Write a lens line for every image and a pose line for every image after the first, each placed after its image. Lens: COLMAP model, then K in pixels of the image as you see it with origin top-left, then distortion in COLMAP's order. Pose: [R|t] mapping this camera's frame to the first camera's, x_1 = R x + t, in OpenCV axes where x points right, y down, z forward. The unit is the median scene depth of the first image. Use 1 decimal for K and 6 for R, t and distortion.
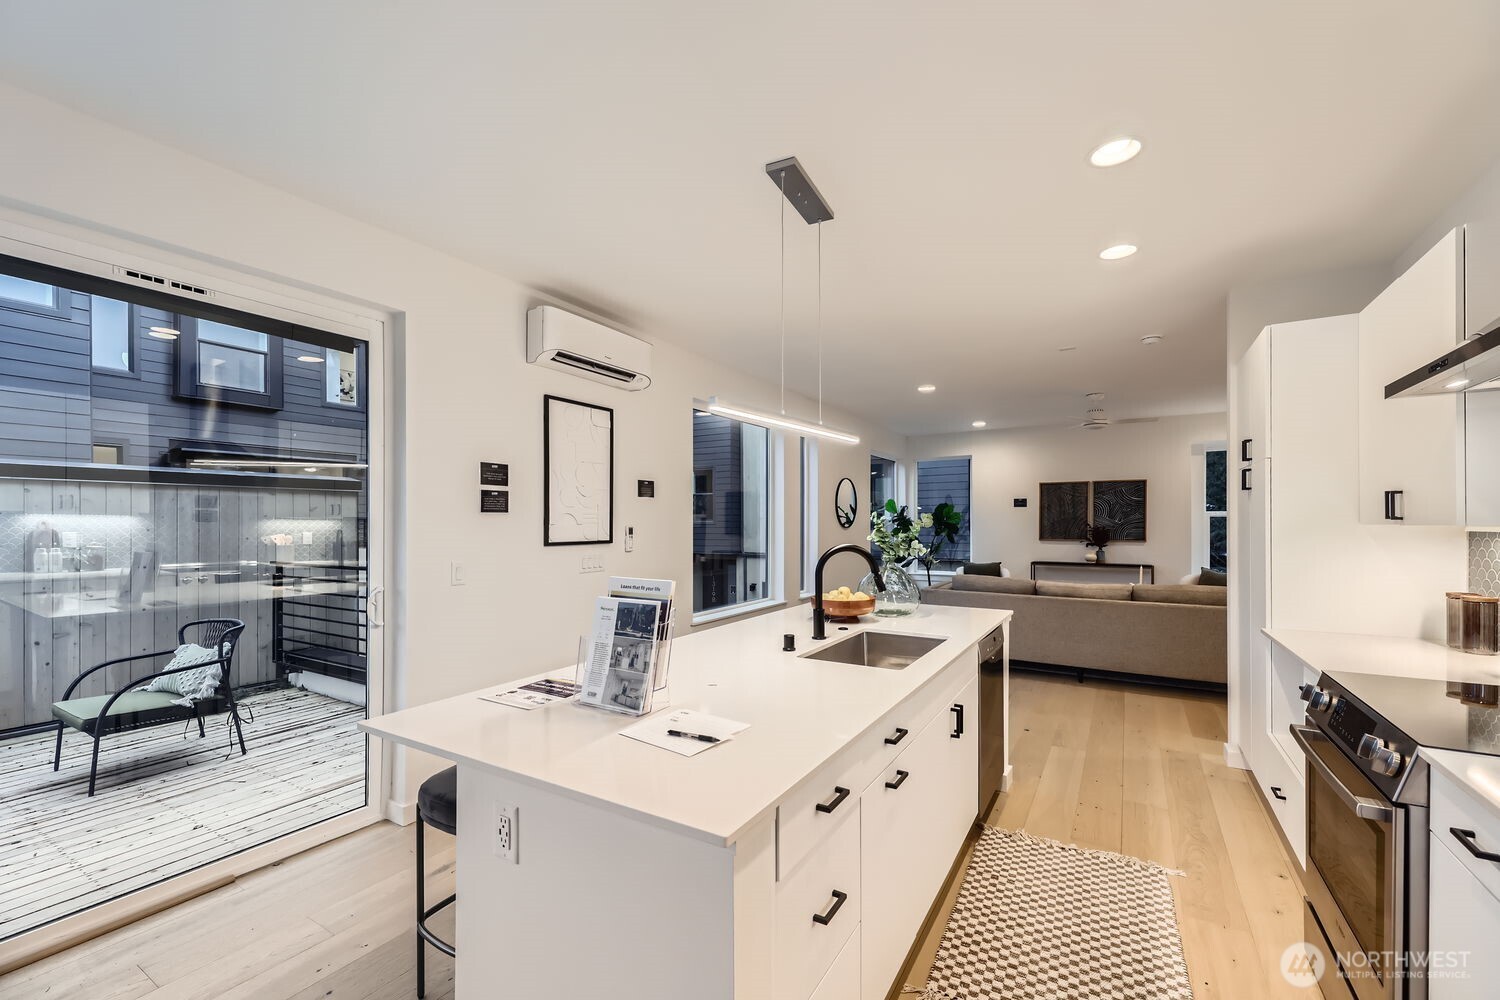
lens RADIAL K [[610.7, 0, 750.7], [0, 610.7, 526.7], [0, 0, 1]] dist [0.019783, -0.000104]
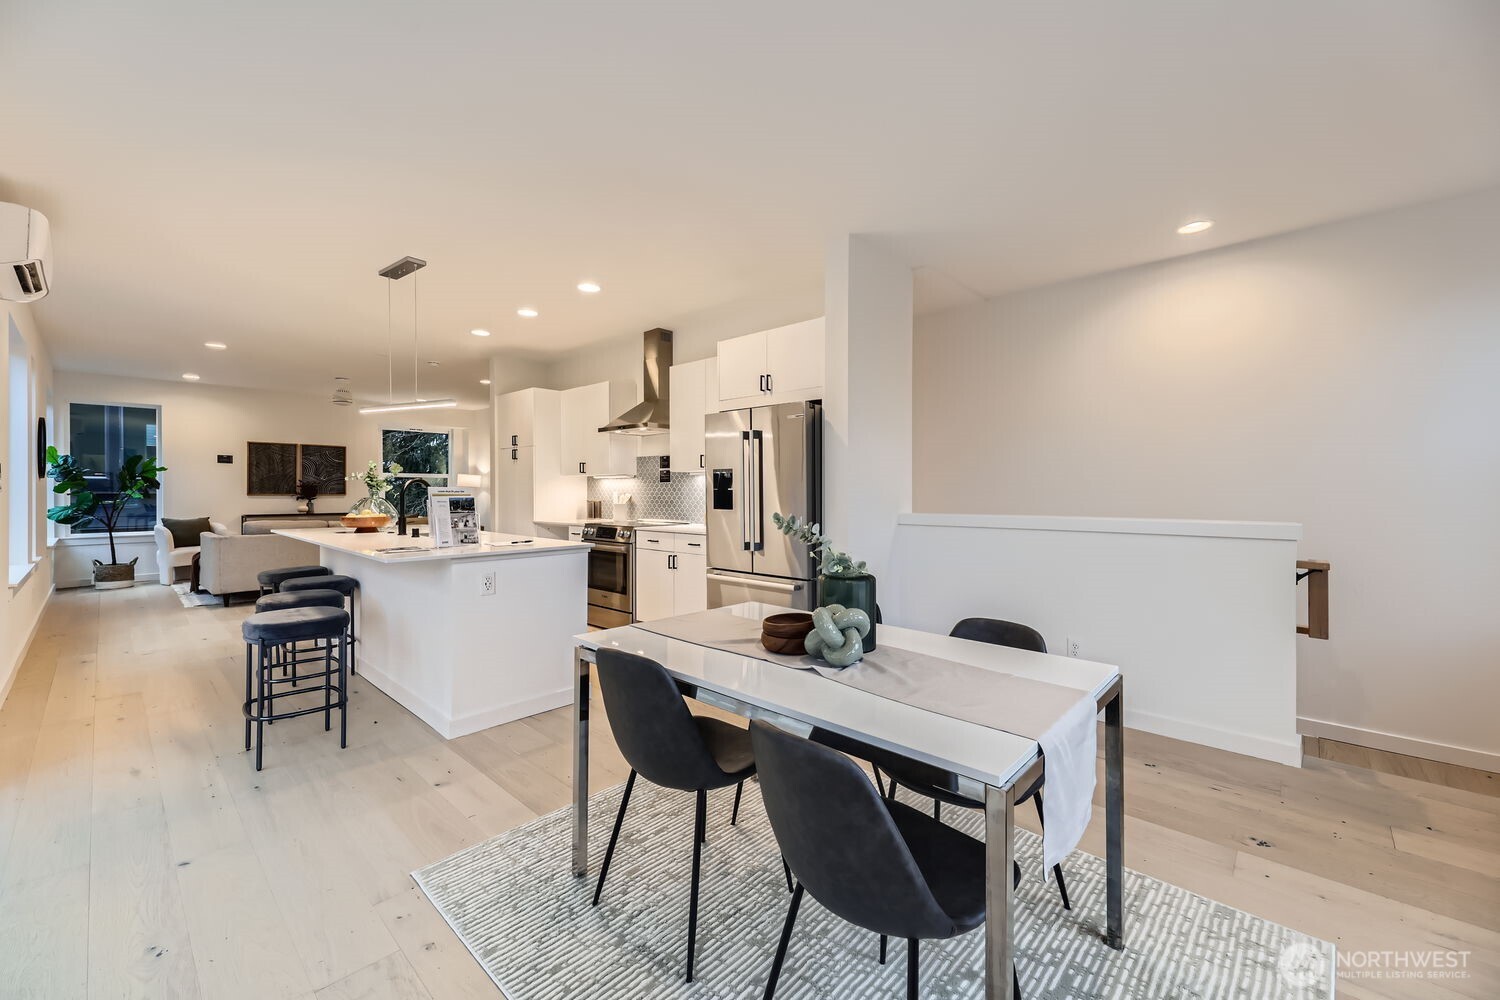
lens RADIAL K [[603.3, 0, 747.4], [0, 603.3, 492.4], [0, 0, 1]] dist [0.026057, -0.007132]
pose [[0.212237, -0.000158, 0.977218, -0.796394], [0.003923, 0.999992, -0.000690, 0.044113], [-0.977210, 0.003980, 0.212236, -0.163533]]
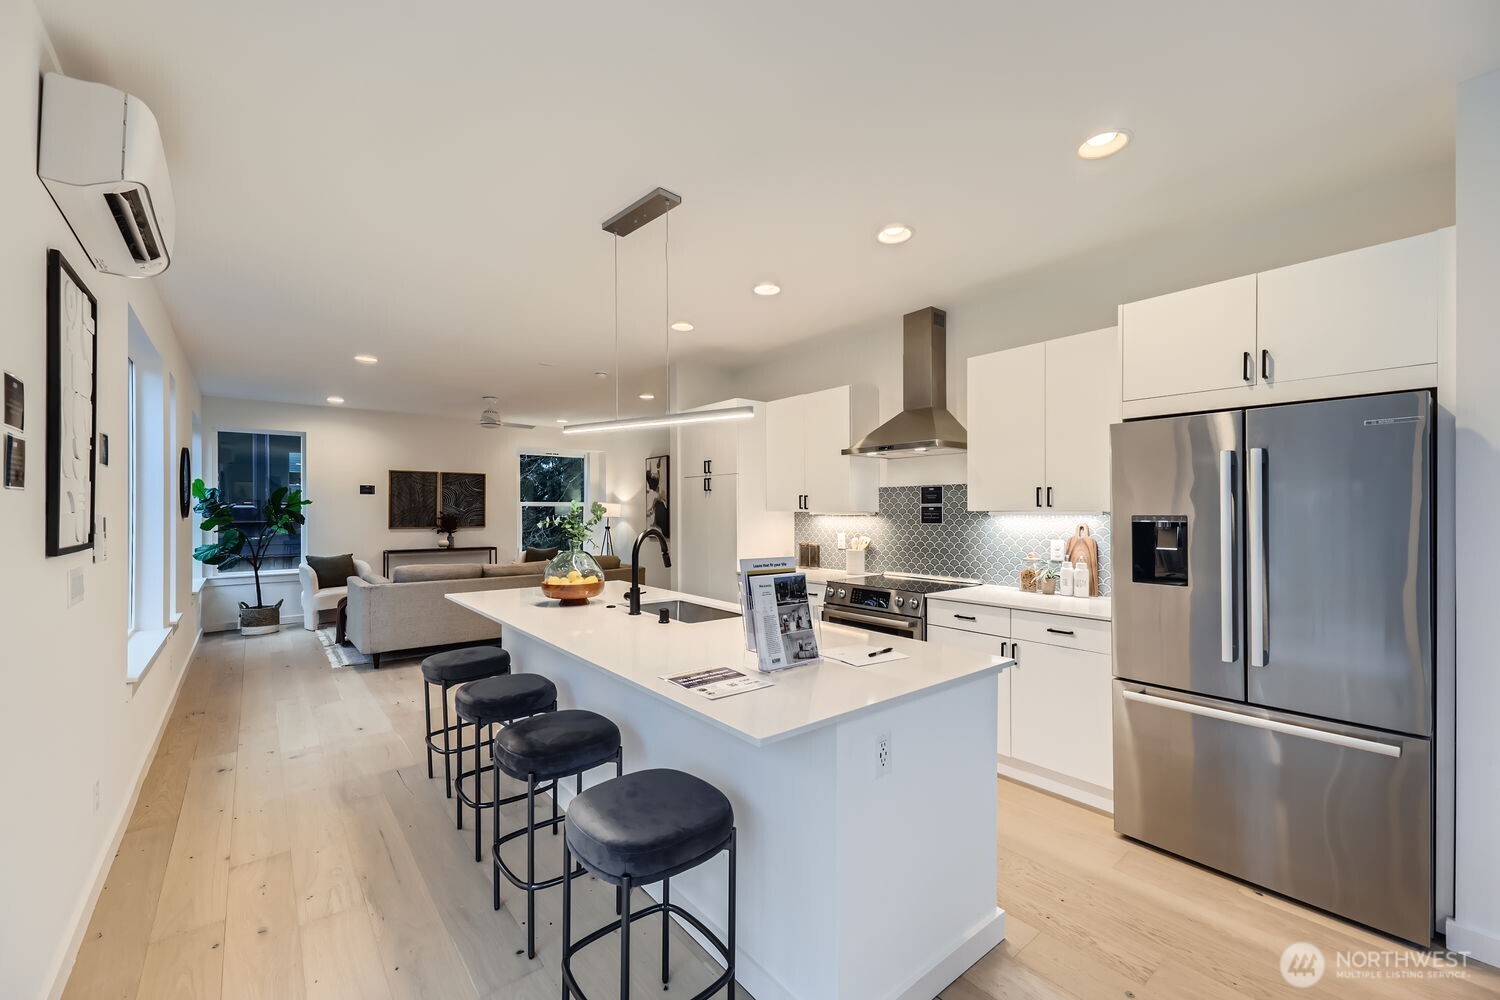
lens RADIAL K [[607.3, 0, 752.8], [0, 607.3, 508.9], [0, 0, 1]] dist [0.021155, -0.006729]
pose [[0.333086, 0.003606, 0.942889, -0.526069], [0.005816, 0.999966, -0.005878, -0.000552], [-0.942878, 0.007442, 0.333054, 0.260939]]
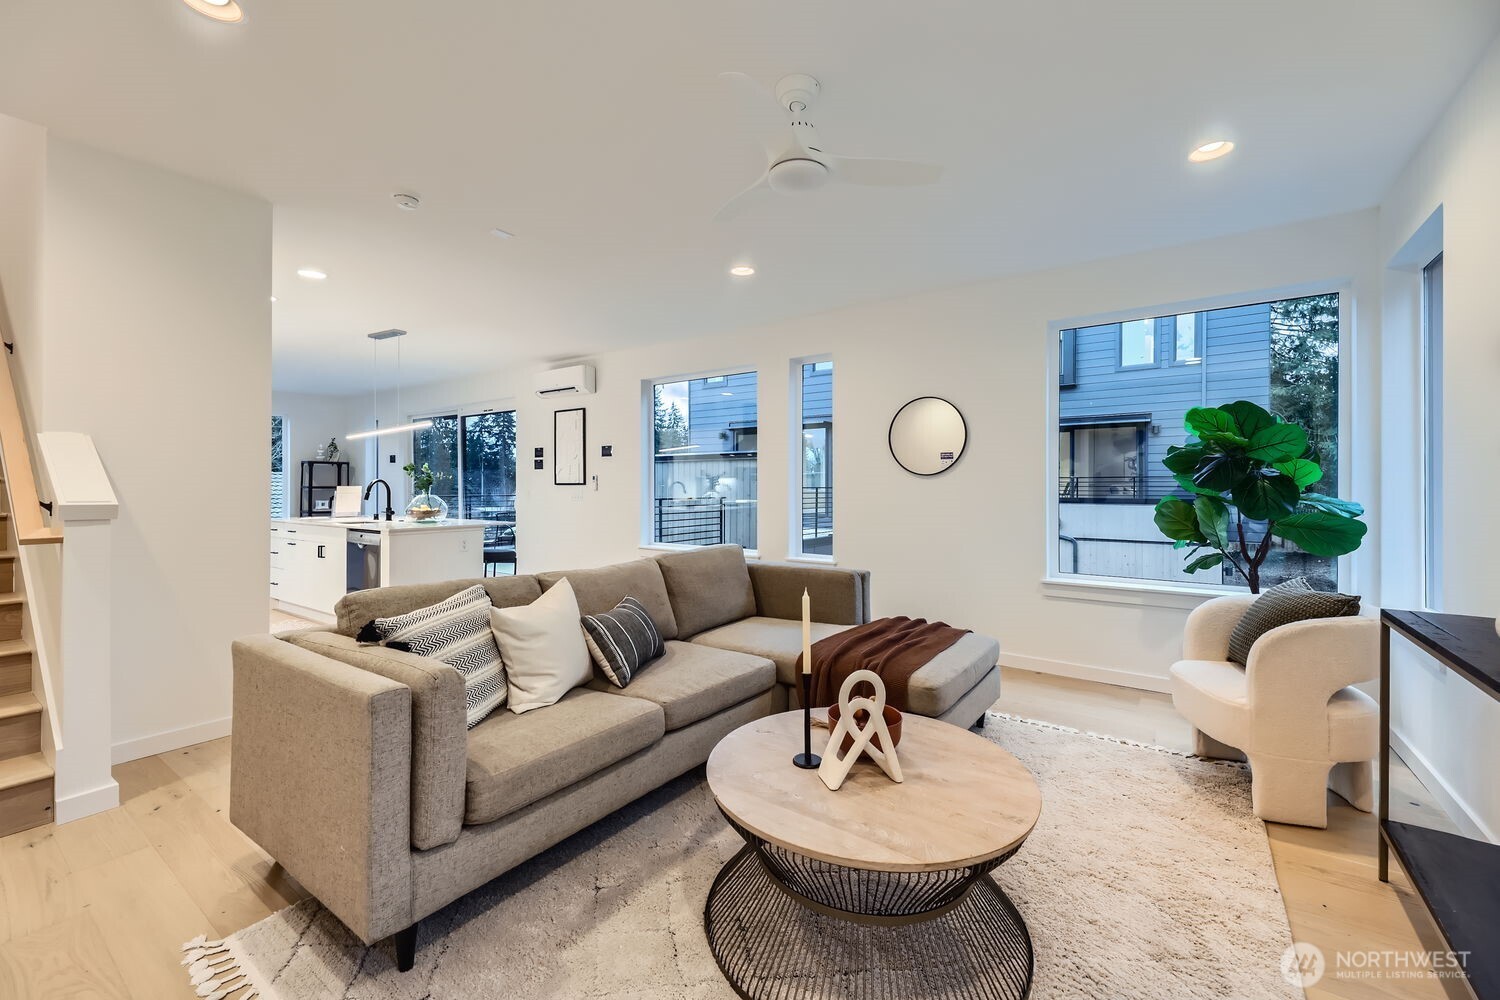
lens RADIAL K [[607.1, 0, 774.3], [0, 607.1, 494.8], [0, 0, 1]] dist [0.001619, 0.000044]
pose [[-0.046860, 0.014251, -0.998800, 1.425976], [-0.008488, 0.999856, 0.014665, 0.024911], [0.998865, 0.009165, -0.046732, 1.565403]]
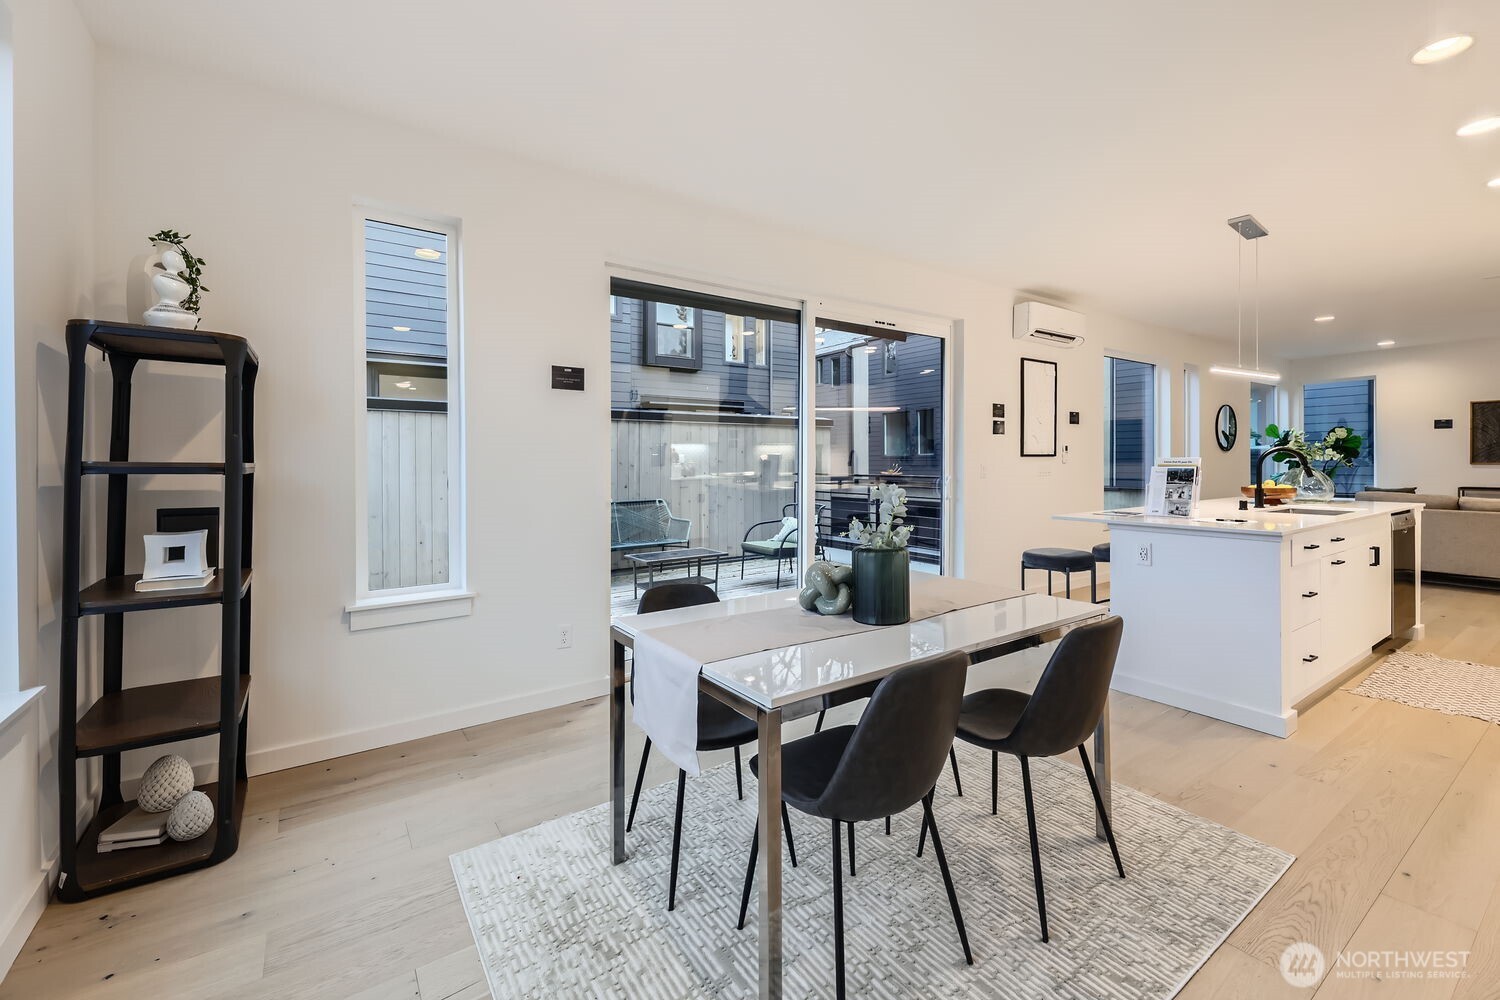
lens RADIAL K [[638.8, 0, 788.0], [0, 638.8, 465.1], [0, 0, 1]] dist [0.013726, -0.000443]
pose [[0.926620, -0.001867, -0.375994, -0.235797], [0.002143, 0.999998, 0.000314, 0.043563], [0.375993, -0.001097, 0.926622, -0.597888]]
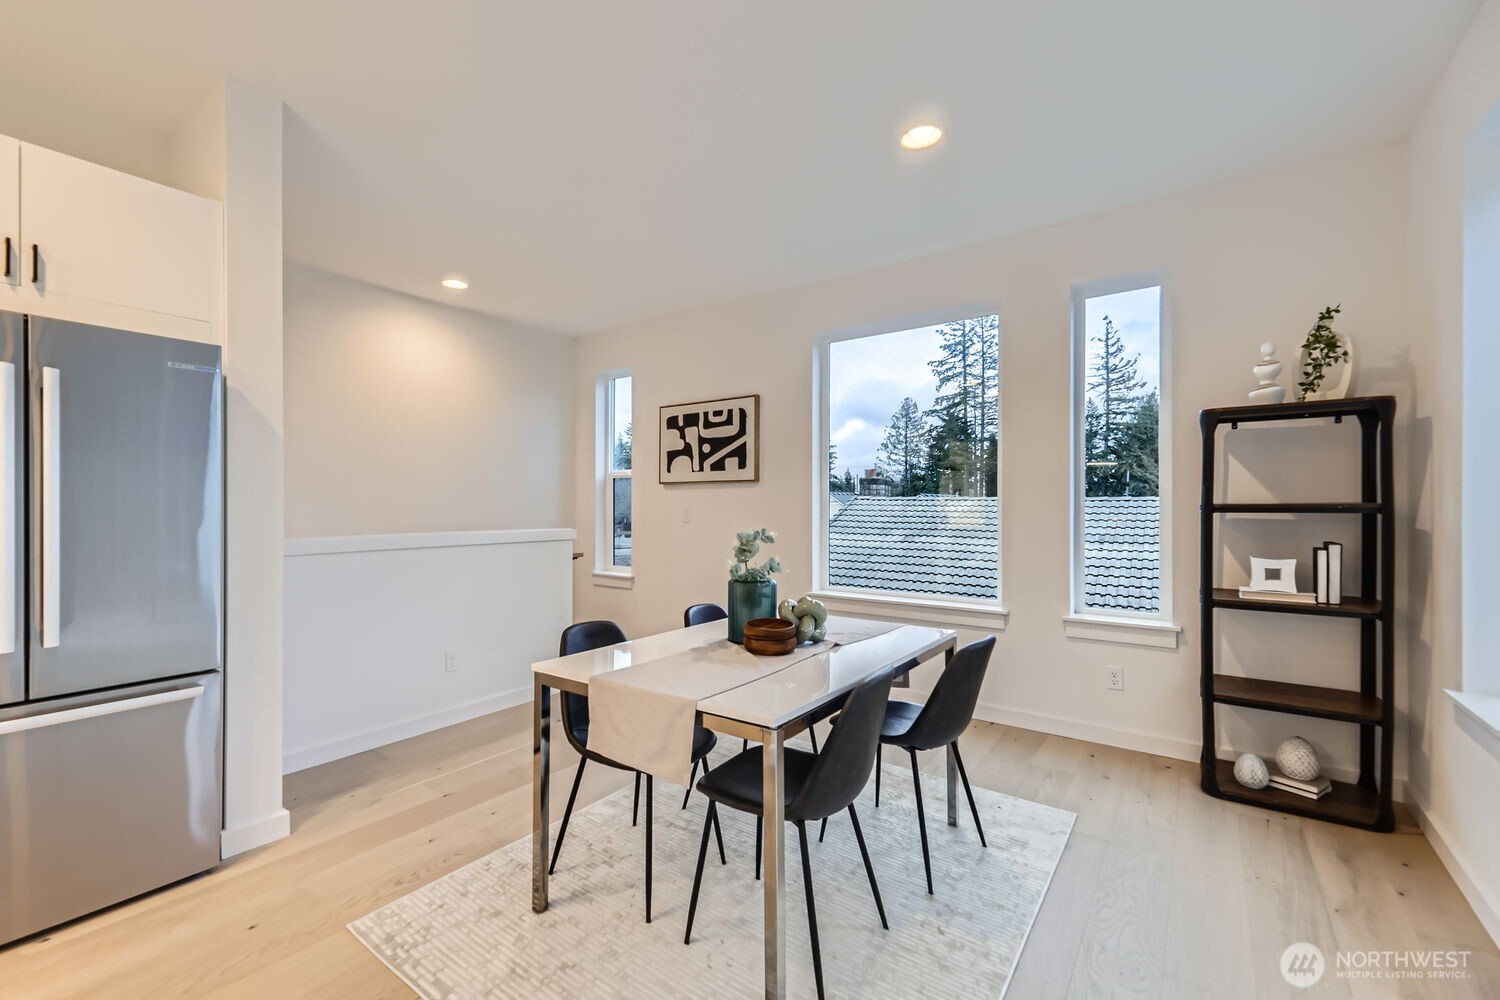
lens RADIAL K [[639.2, 0, 705.7], [0, 639.2, 503.1], [0, 0, 1]] dist [0.003652, 0.000431]
pose [[-0.992900, 0.002840, 0.118919, -0.370492], [0.002766, 0.999996, -0.000788, 0.039403], [-0.118920, -0.000454, -0.992904, 0.404928]]
